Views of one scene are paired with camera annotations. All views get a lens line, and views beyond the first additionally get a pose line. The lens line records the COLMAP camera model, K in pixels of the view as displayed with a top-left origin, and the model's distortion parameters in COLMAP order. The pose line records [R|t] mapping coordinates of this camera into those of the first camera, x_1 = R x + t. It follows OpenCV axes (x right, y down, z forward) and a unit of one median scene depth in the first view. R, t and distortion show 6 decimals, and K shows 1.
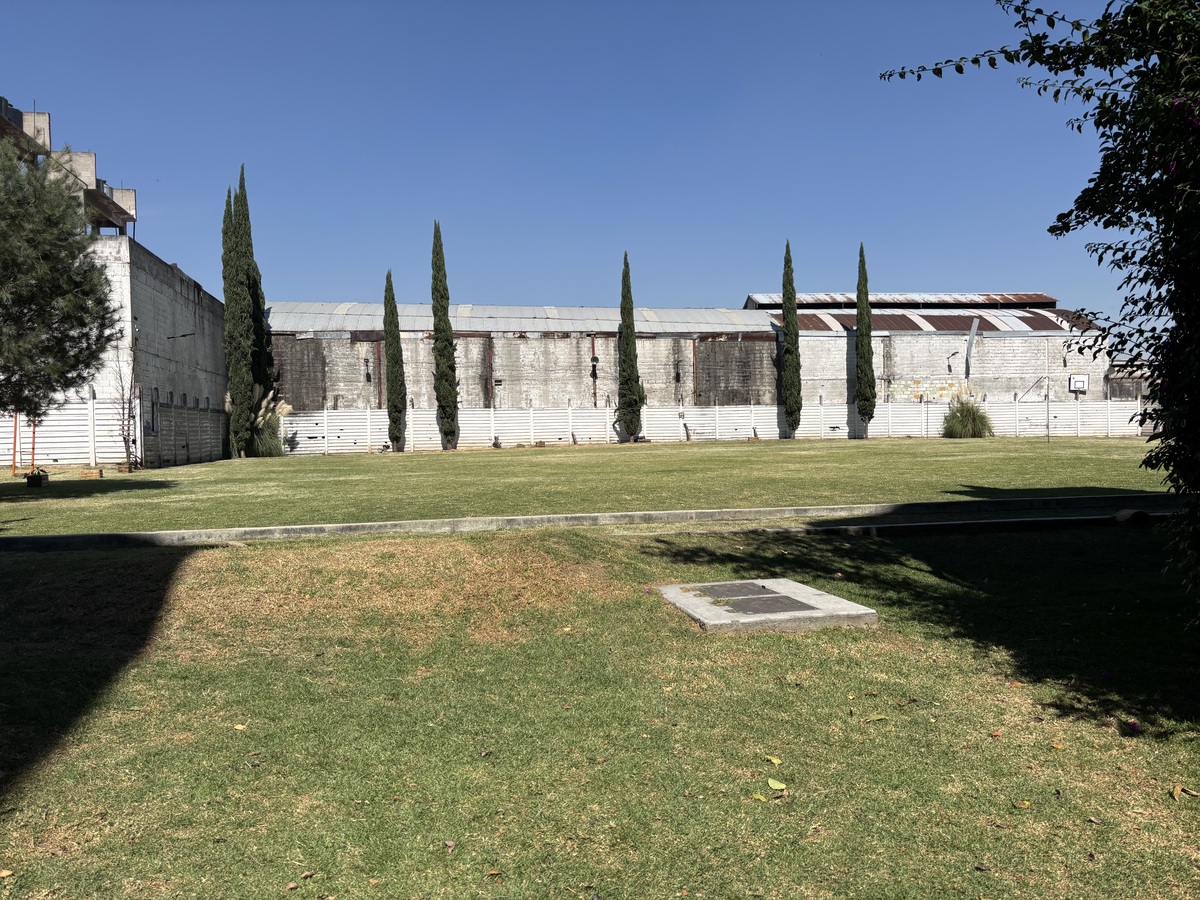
lens RADIAL K [[909.4, 0, 596.3], [0, 909.4, 455.0], [0, 0, 1]] dist [0.016868, -0.000278]
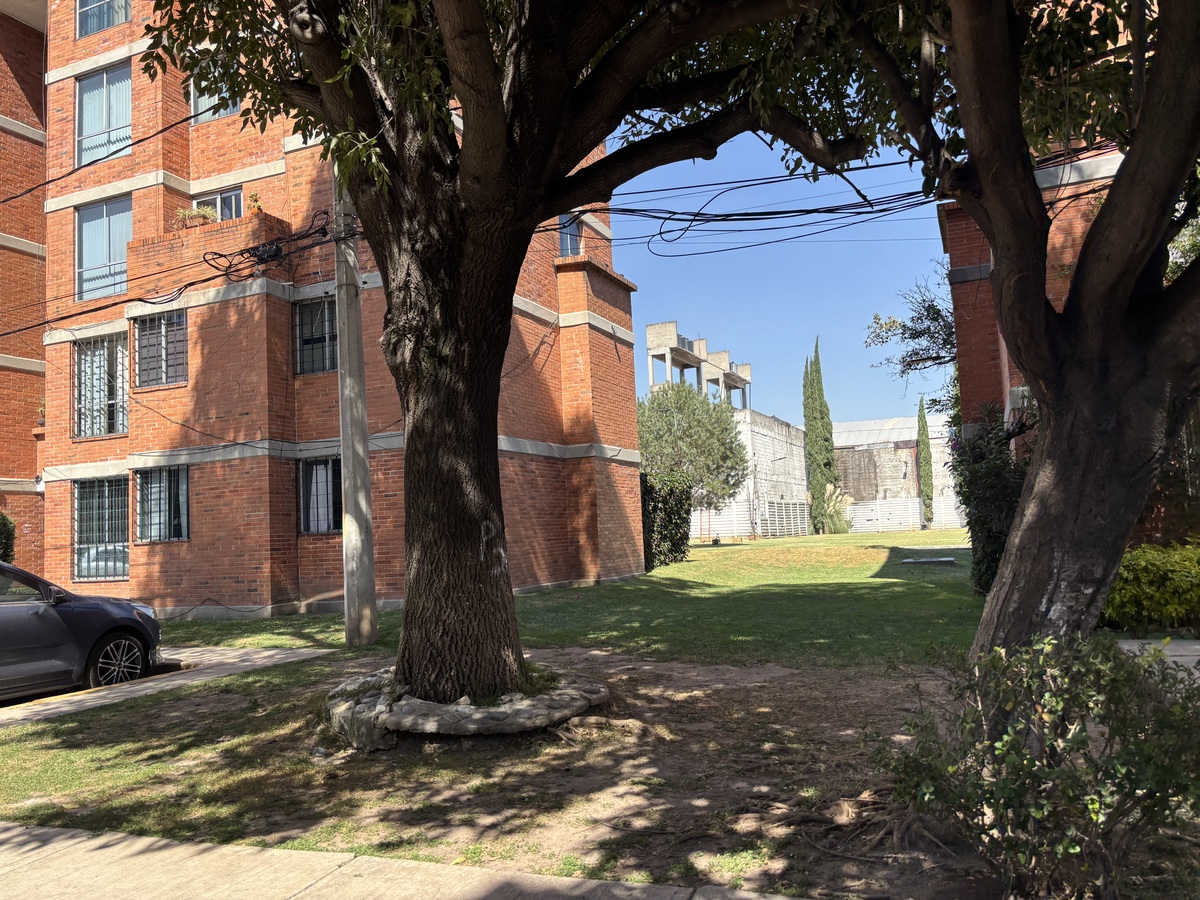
lens RADIAL K [[909.4, 0, 599.7], [0, 909.4, 452.9], [0, 0, 1]] dist [0.016868, -0.000278]
pose [[0.806840, -0.073279, -0.586207, 0.182406], [0.015271, 0.994533, -0.103303, 0.016358], [0.590572, 0.074397, 0.803548, -0.376808]]
